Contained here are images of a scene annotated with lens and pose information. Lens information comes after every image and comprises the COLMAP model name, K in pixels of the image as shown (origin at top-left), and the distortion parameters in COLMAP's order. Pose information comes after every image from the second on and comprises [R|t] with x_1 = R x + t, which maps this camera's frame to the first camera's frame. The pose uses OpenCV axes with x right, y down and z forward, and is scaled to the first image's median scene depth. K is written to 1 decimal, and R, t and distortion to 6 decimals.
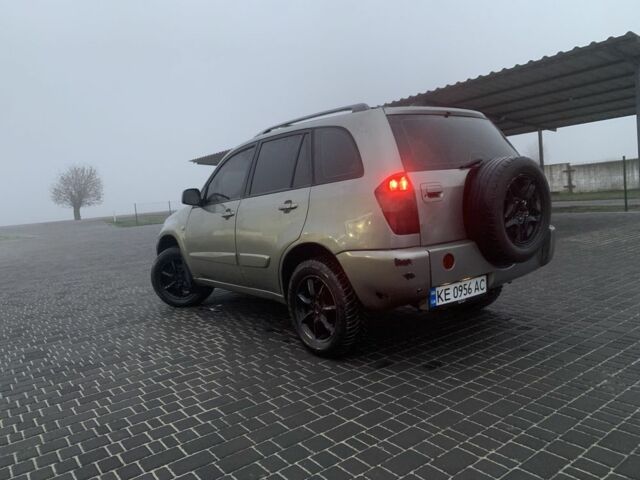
lens RADIAL K [[483.3, 0, 320.0], [0, 483.3, 240.0], [0, 0, 1]] dist [0.049027, -0.066582]
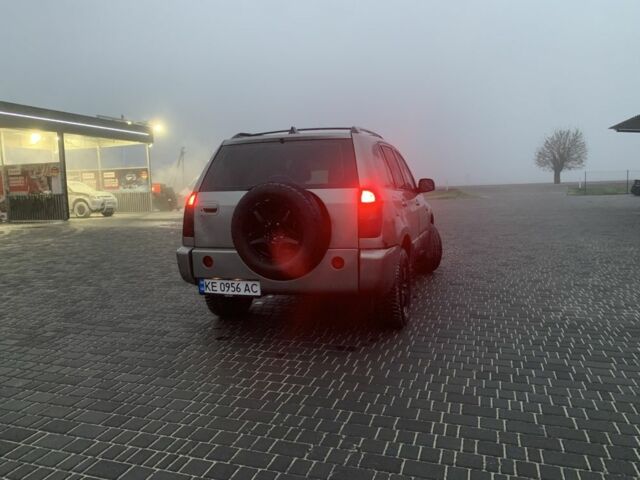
lens RADIAL K [[483.3, 0, 320.0], [0, 483.3, 240.0], [0, 0, 1]] dist [0.049027, -0.066582]
pose [[0.571168, 0.148510, -0.807287, 1.418117], [-0.084922, 0.988910, 0.121838, -0.190729], [0.816429, -0.001033, 0.577445, 0.457861]]
